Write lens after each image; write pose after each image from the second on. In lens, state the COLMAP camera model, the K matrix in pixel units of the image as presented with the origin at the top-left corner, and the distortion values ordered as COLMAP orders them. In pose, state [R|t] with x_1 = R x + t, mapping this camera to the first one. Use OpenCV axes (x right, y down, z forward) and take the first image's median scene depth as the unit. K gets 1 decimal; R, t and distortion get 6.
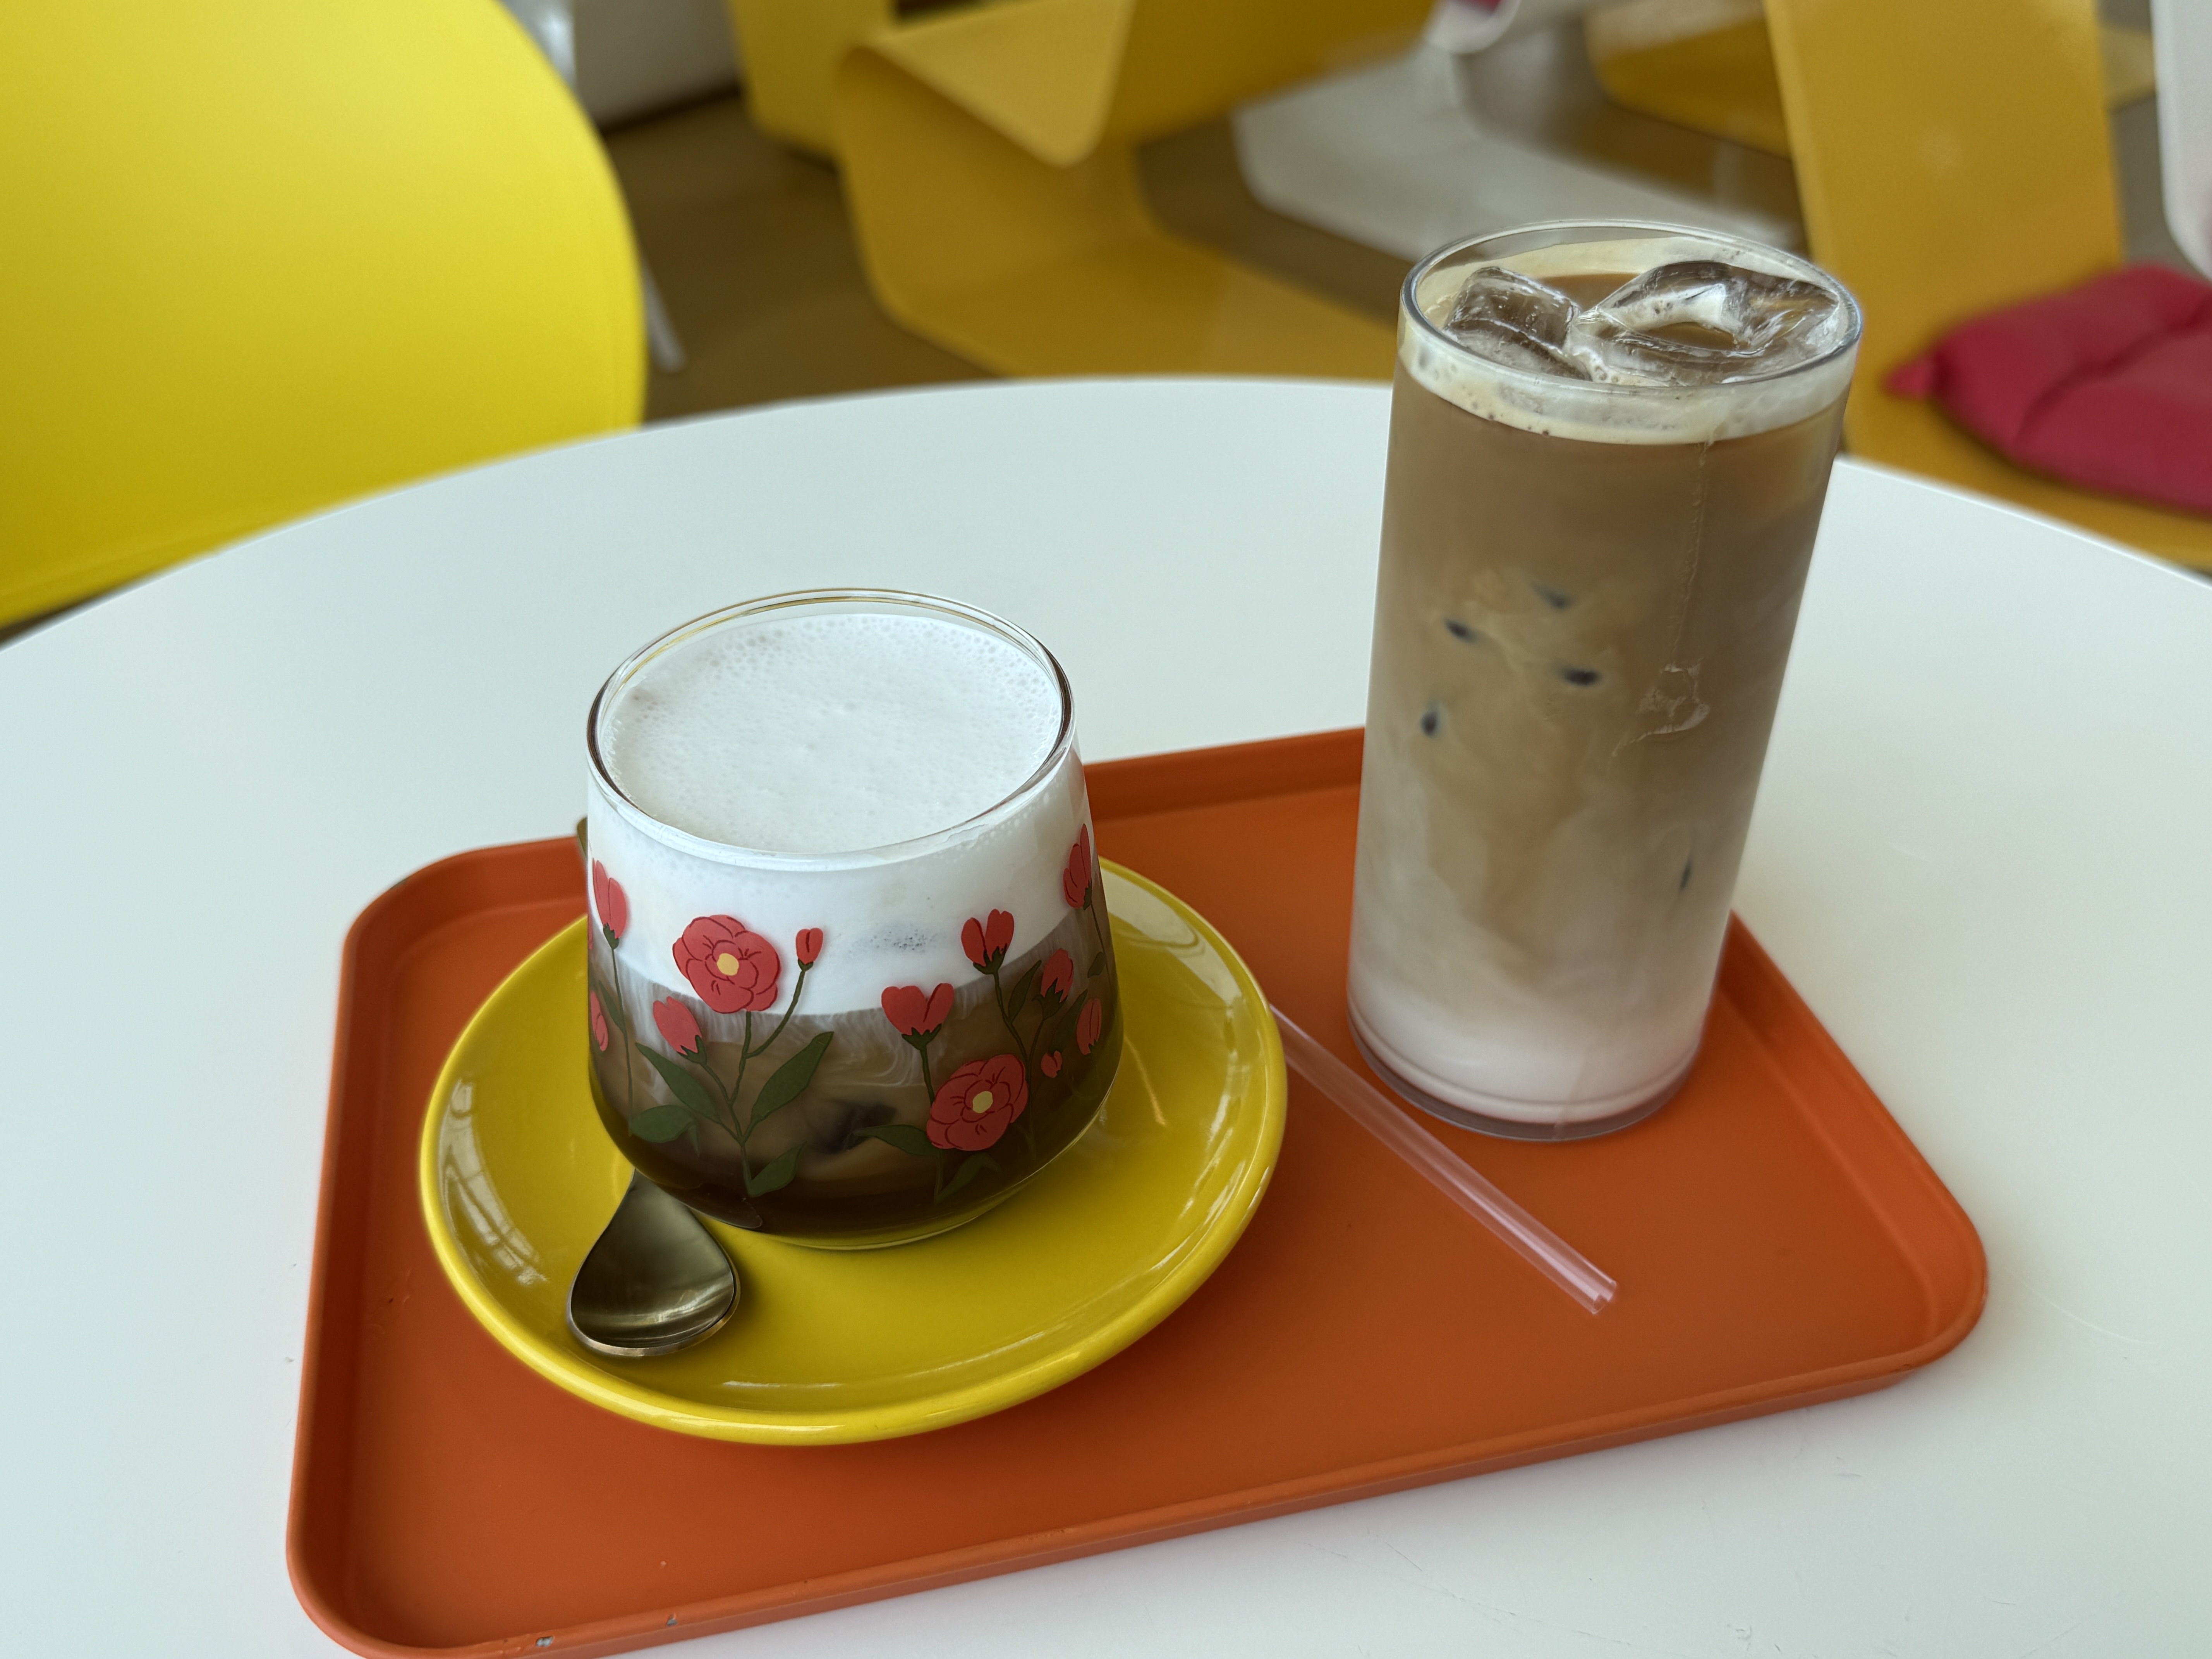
lens RADIAL K [[1978.5, 0, 1106.0], [0, 1978.5, 829.5], [0, 0, 1]] dist [0.160485, -0.430843]
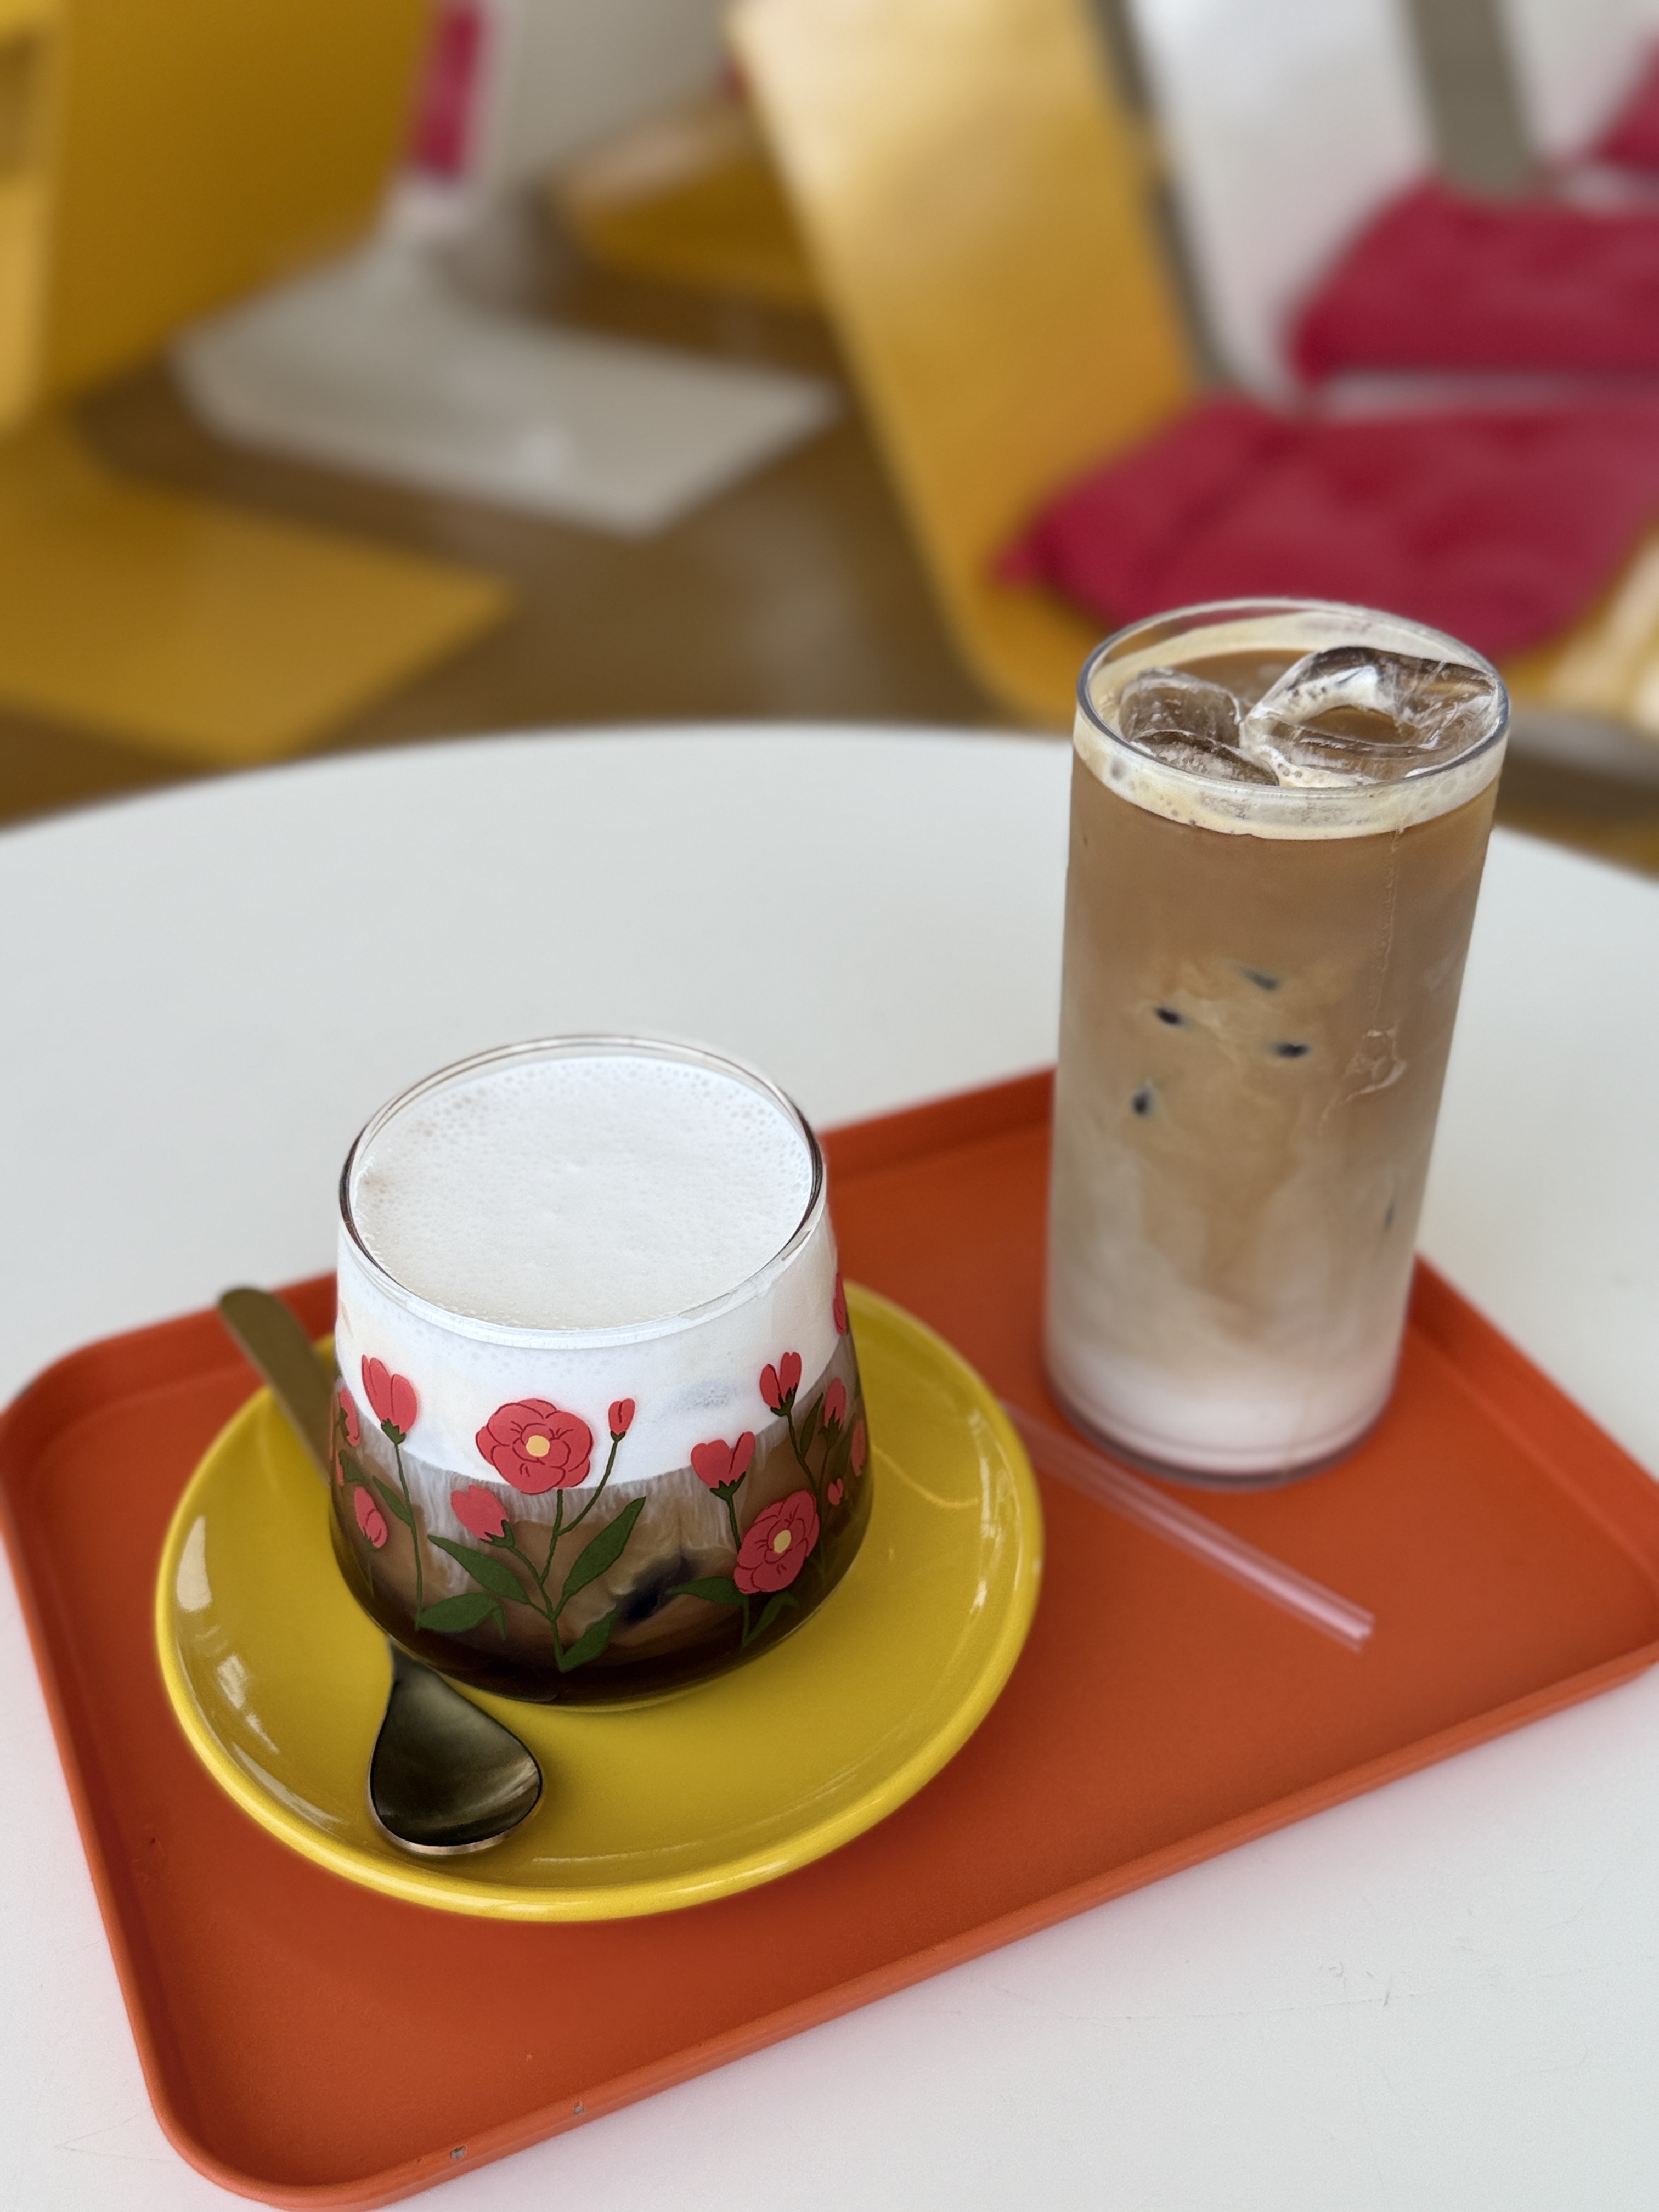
lens RADIAL K [[2332.4, 0, 829.5], [0, 2332.4, 1106.0], [0, 0, 1]] dist [0.101249, -0.012629]
pose [[0.980425, -0.123657, 0.153217, -0.194803], [0.124730, 0.992187, 0.002628, -0.082385], [-0.152345, 0.016534, 0.988189, -0.180154]]
